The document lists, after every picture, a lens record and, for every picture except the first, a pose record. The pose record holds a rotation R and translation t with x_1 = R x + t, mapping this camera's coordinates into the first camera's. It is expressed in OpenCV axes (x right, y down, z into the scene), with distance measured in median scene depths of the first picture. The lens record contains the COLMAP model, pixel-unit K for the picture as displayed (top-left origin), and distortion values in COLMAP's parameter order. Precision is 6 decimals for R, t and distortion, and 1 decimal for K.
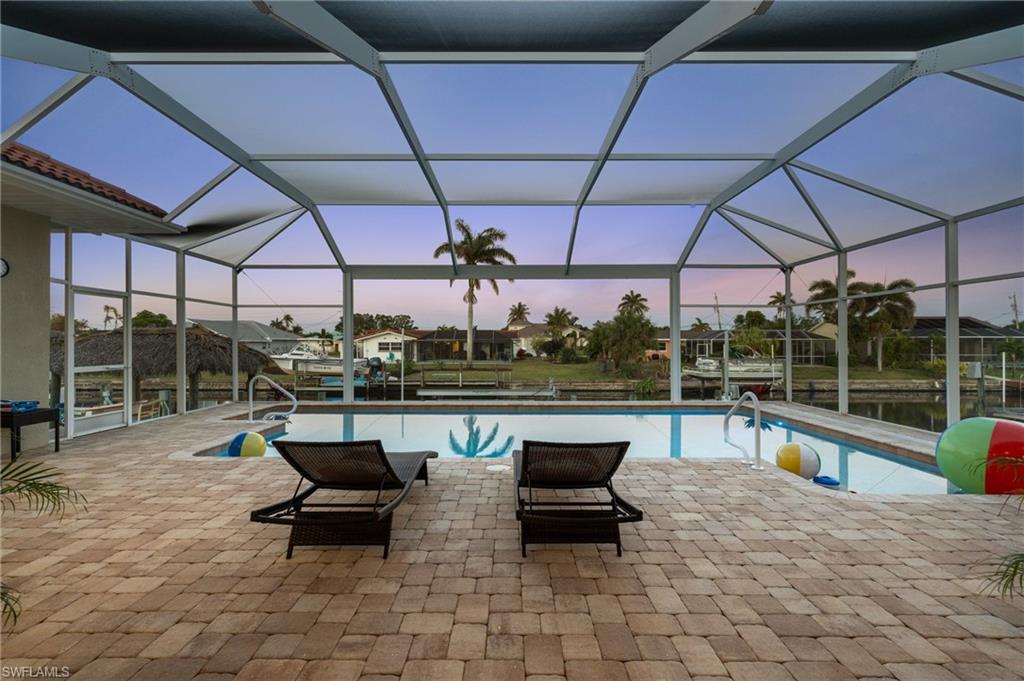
lens RADIAL K [[456.1, 0, 512.3], [0, 456.1, 346.0], [0, 0, 1]] dist [-0.004115, 0.000414]
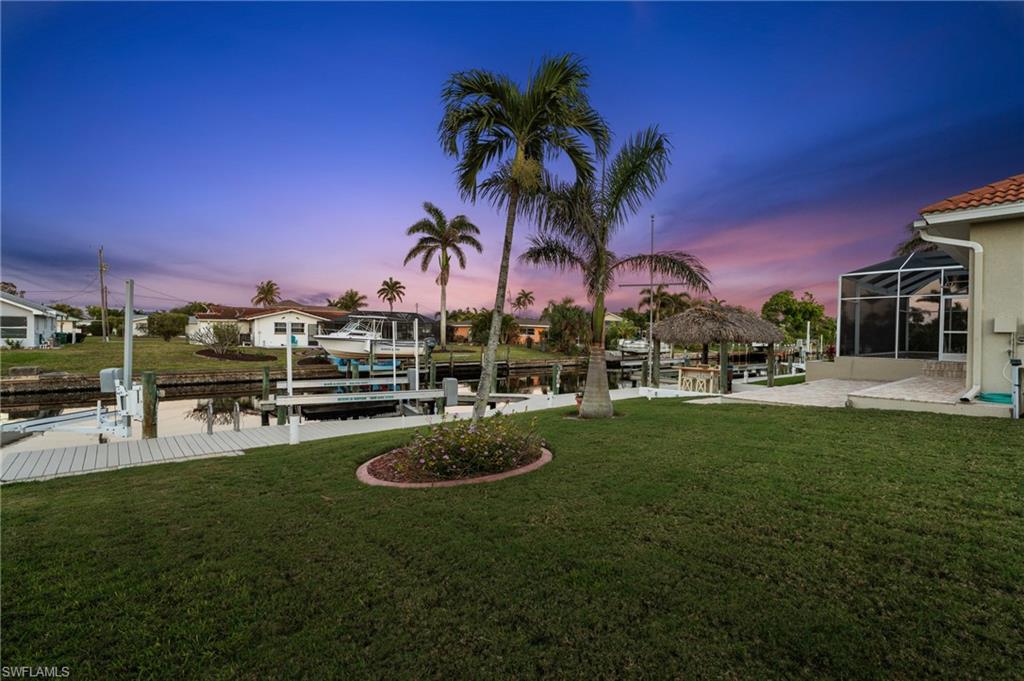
lens RADIAL K [[456.1, 0, 518.1], [0, 456.1, 342.2], [0, 0, 1]] dist [-0.004115, 0.000414]
pose [[0.766816, -0.003627, 0.641857, -0.697888], [-0.009288, 0.999817, 0.016746, 0.013926], [-0.641800, -0.018803, 0.766642, 0.129775]]
